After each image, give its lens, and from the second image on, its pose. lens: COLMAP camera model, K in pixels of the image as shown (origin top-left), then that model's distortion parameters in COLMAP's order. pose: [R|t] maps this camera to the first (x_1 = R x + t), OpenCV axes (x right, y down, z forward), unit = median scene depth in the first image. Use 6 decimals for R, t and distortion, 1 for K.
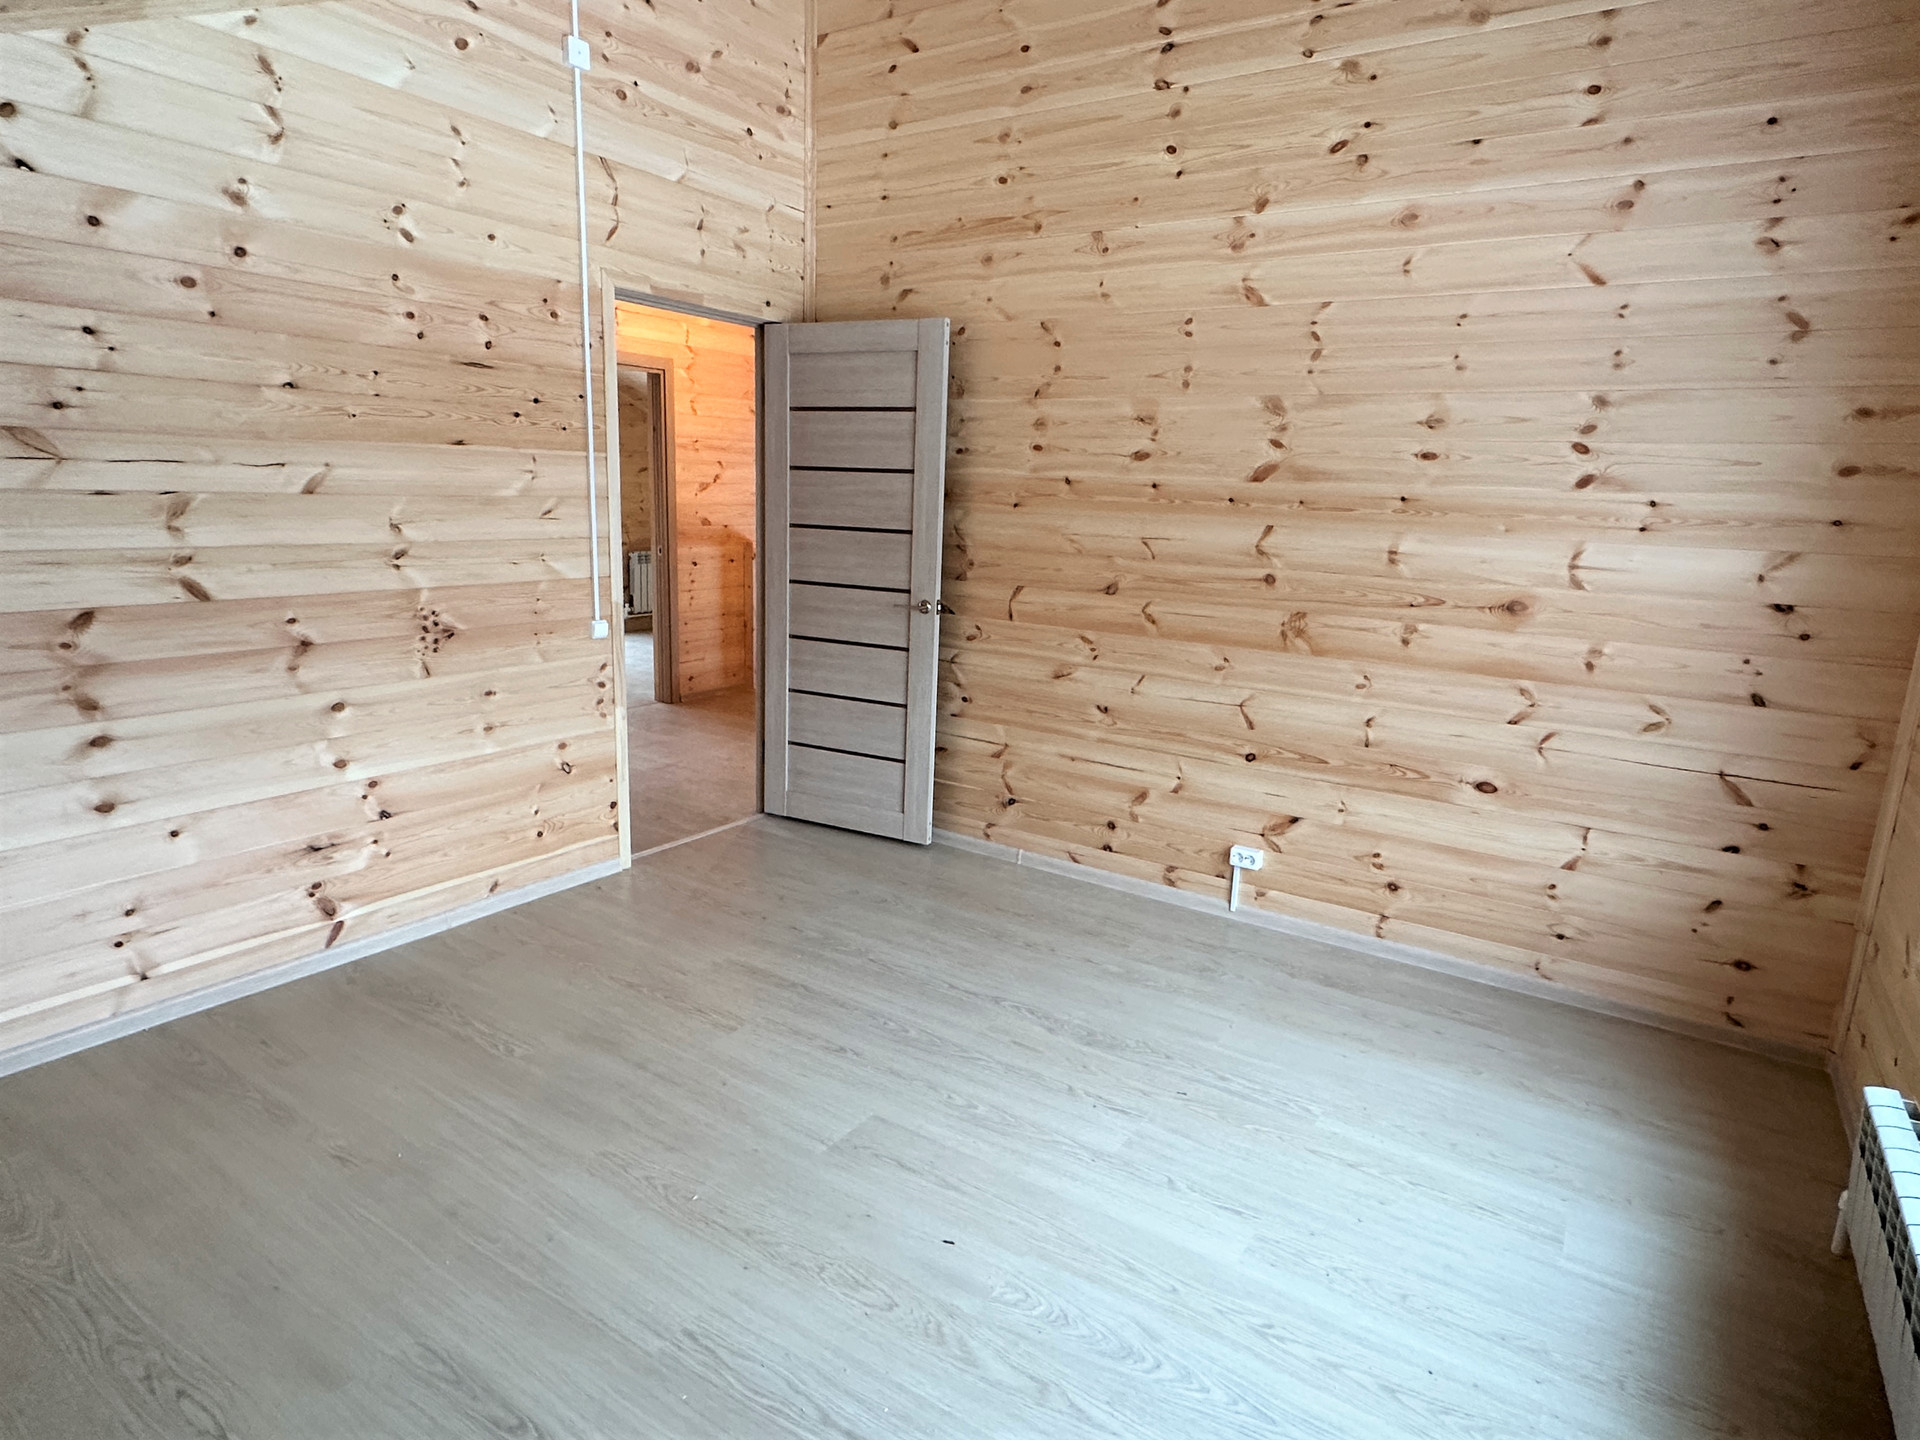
lens RADIAL K [[1087.1, 0, 974.0], [0, 1087.1, 720.9], [0, 0, 1]] dist [0.000845, -0.000360]
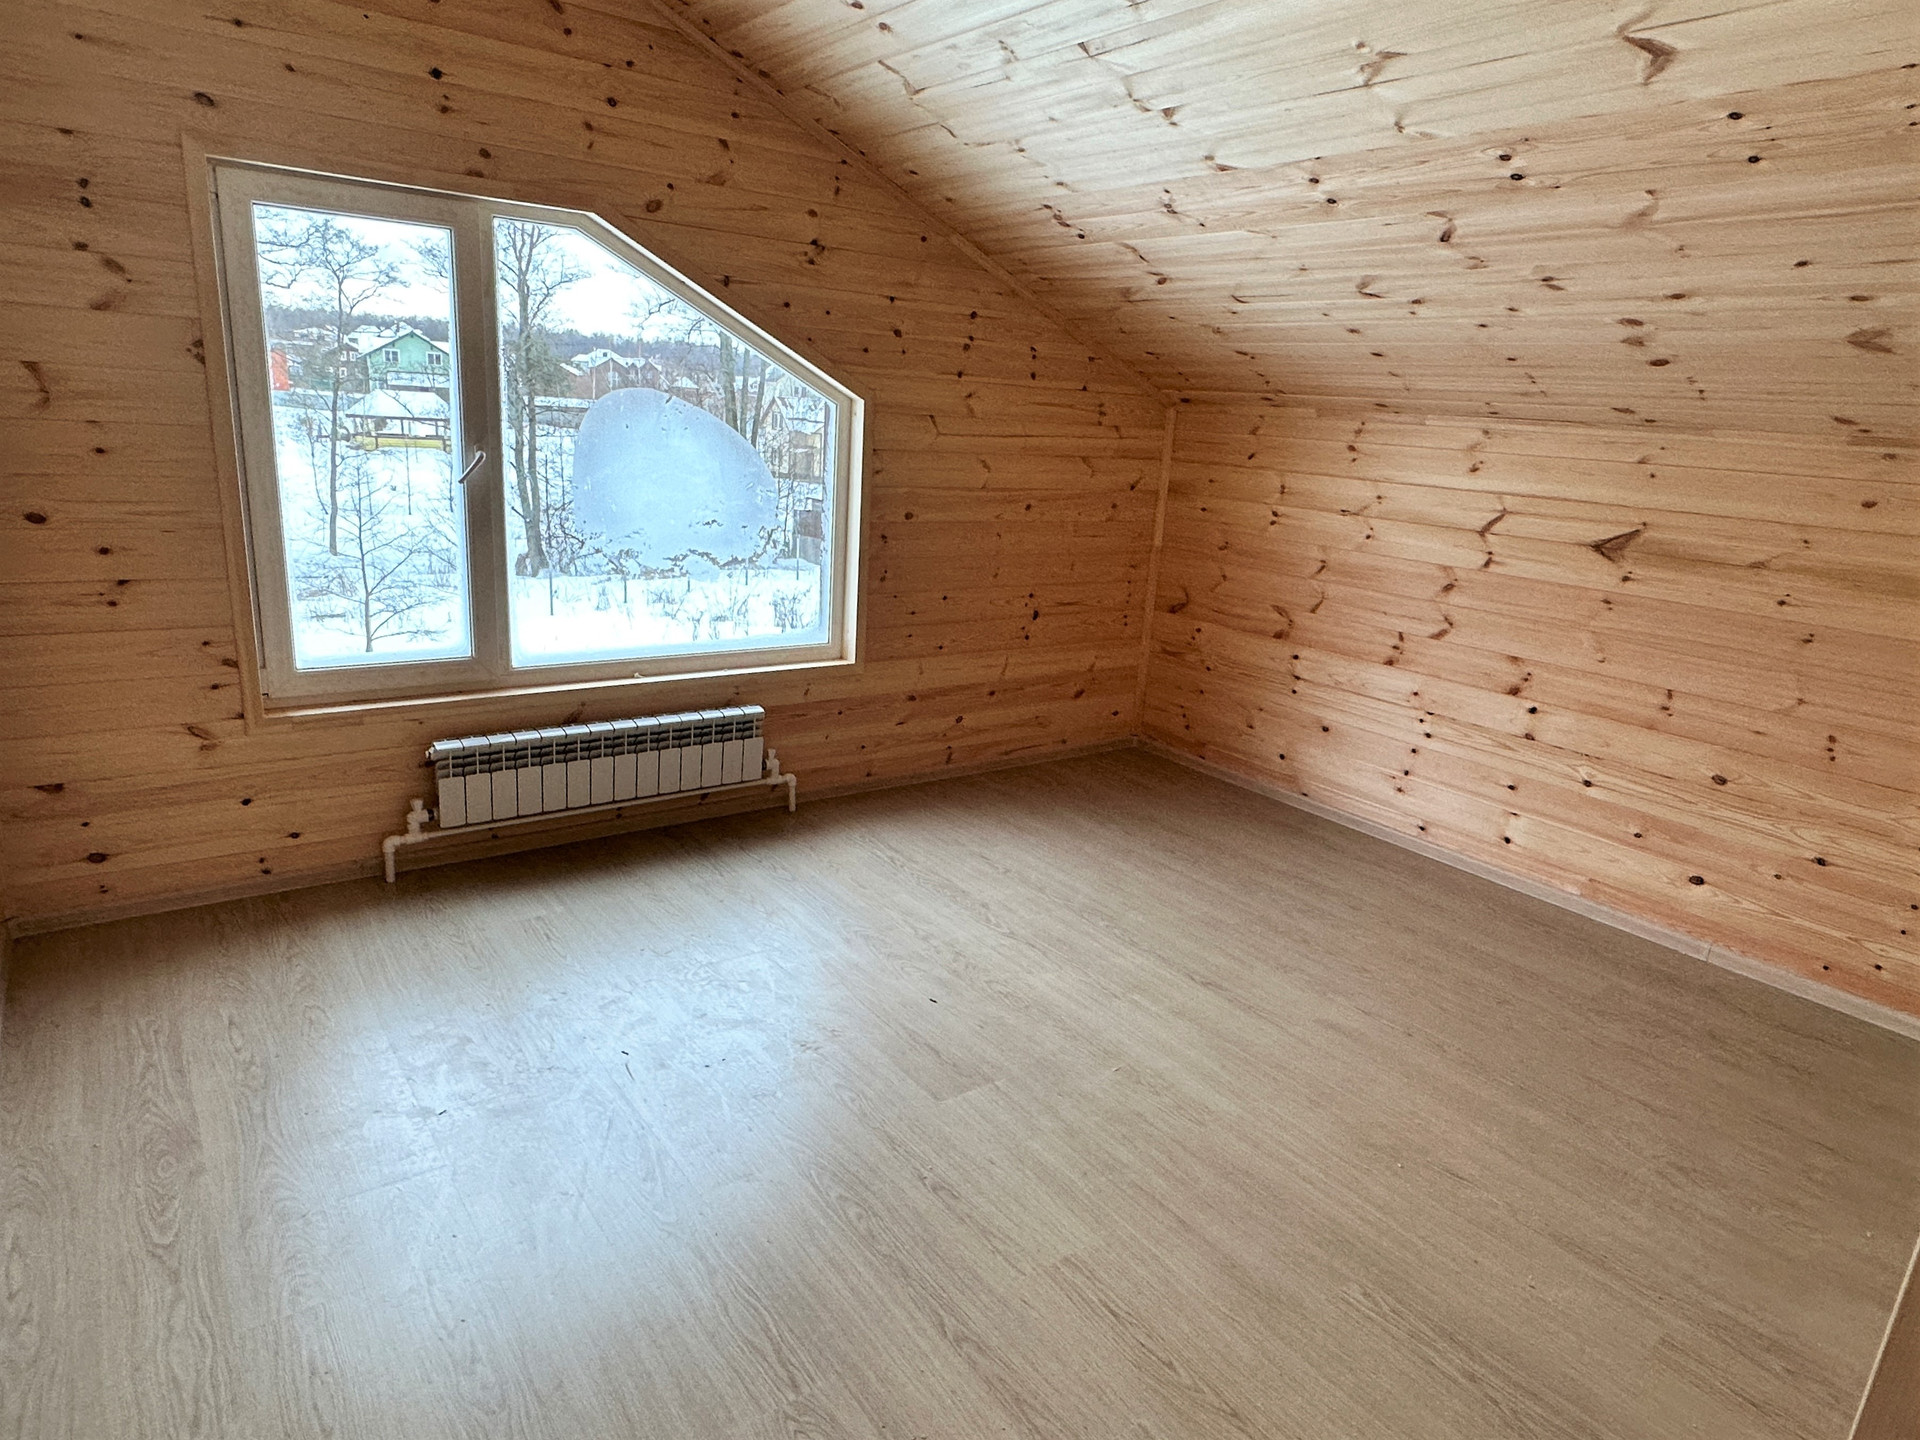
lens RADIAL K [[1087.1, 0, 974.0], [0, 1087.1, 720.9], [0, 0, 1]] dist [0.000845, -0.000360]
pose [[-0.933357, -0.186126, 0.306924, -0.420756], [-0.027144, 0.889209, 0.456695, -0.450867], [-0.357922, 0.417928, -0.835002, 1.953750]]
